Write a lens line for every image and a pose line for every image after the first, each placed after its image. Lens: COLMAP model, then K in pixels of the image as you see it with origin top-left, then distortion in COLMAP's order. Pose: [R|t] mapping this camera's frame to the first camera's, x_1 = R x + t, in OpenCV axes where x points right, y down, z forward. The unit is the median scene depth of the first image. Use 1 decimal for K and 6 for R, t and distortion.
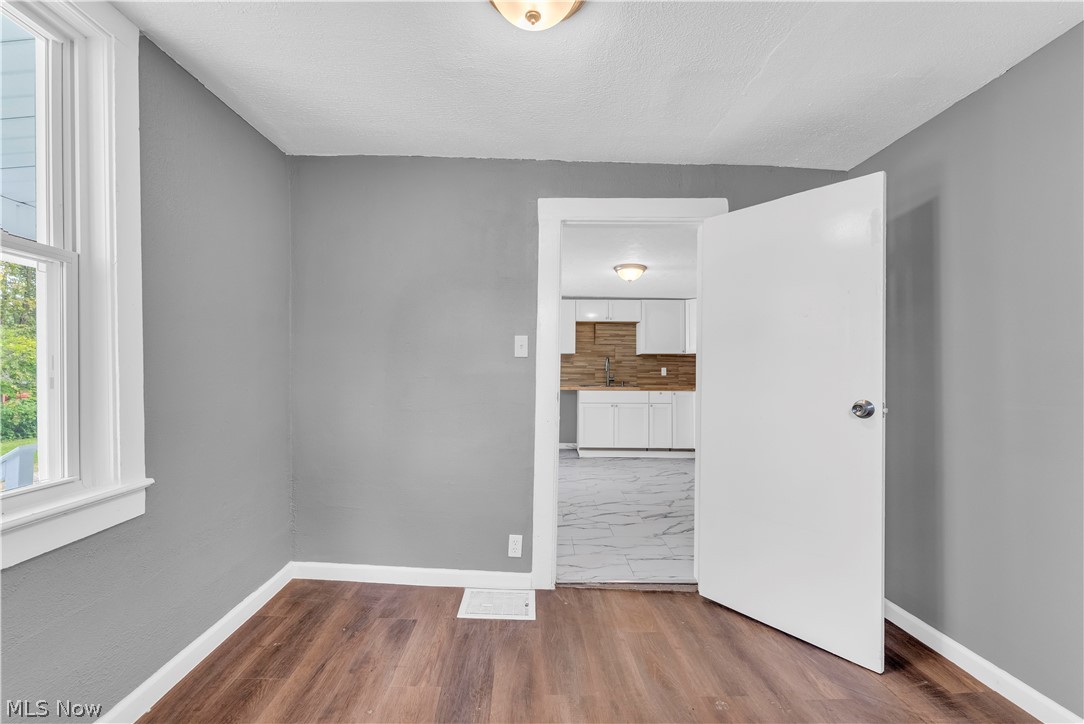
lens RADIAL K [[451.0, 0, 538.6], [0, 451.0, 371.4], [0, 0, 1]] dist [0.000459, -0.000003]
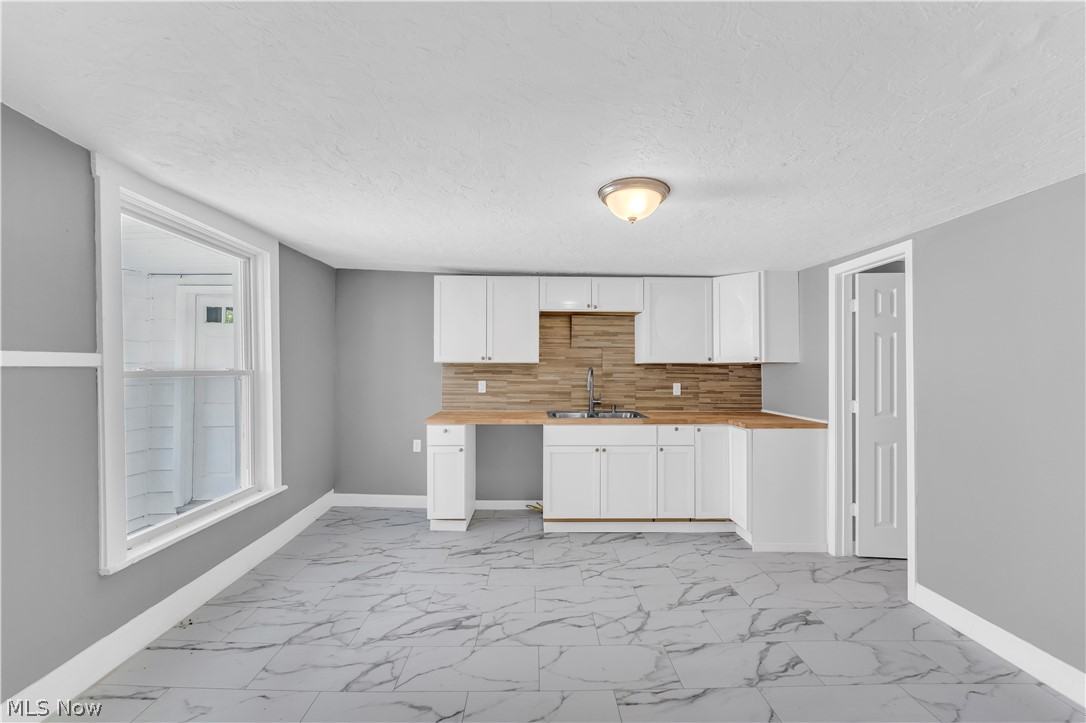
lens RADIAL K [[441.8, 0, 540.9], [0, 441.8, 368.4], [0, 0, 1]] dist [0.000087, 0.000046]
pose [[0.999596, -0.002041, 0.028354, 0.063954], [0.001834, 0.999972, 0.007310, -0.034789], [-0.028368, -0.007255, 0.999571, 0.370709]]
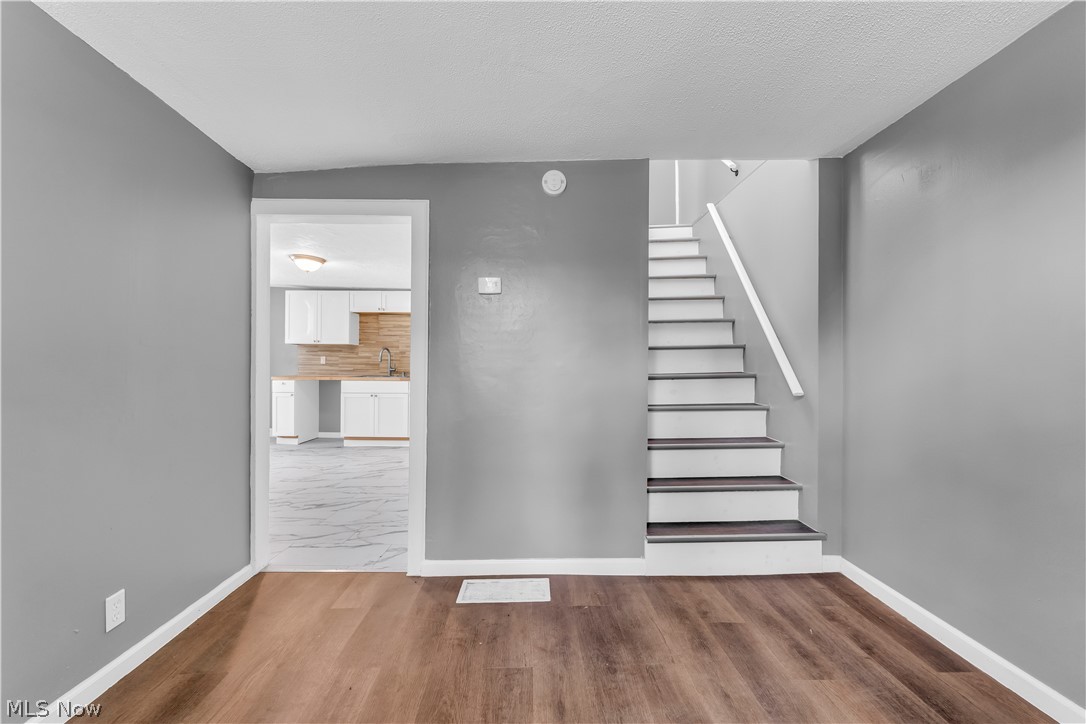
lens RADIAL K [[441.8, 0, 540.9], [0, 441.8, 368.9], [0, 0, 1]] dist [0.000087, 0.000046]
pose [[0.999980, 0.002014, -0.005913, 0.495074], [-0.001951, 0.999941, 0.010692, 0.004220], [0.005934, -0.010681, 0.999925, 0.012272]]
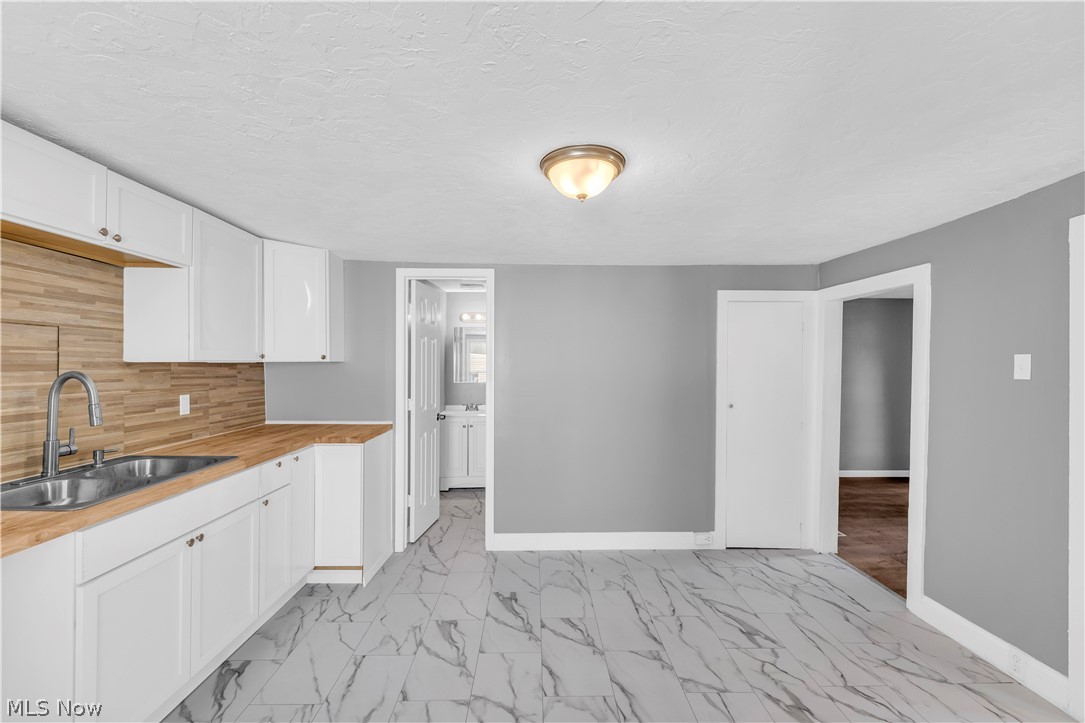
lens RADIAL K [[473.6, 0, 544.1], [0, 473.6, 370.0], [0, 0, 1]] dist [-0.002196, -0.000153]
pose [[-0.021460, -0.019623, 0.999577, -0.135379], [-0.014348, 0.999710, 0.019318, -0.042084], [-0.999667, -0.013927, -0.021735, 0.703732]]
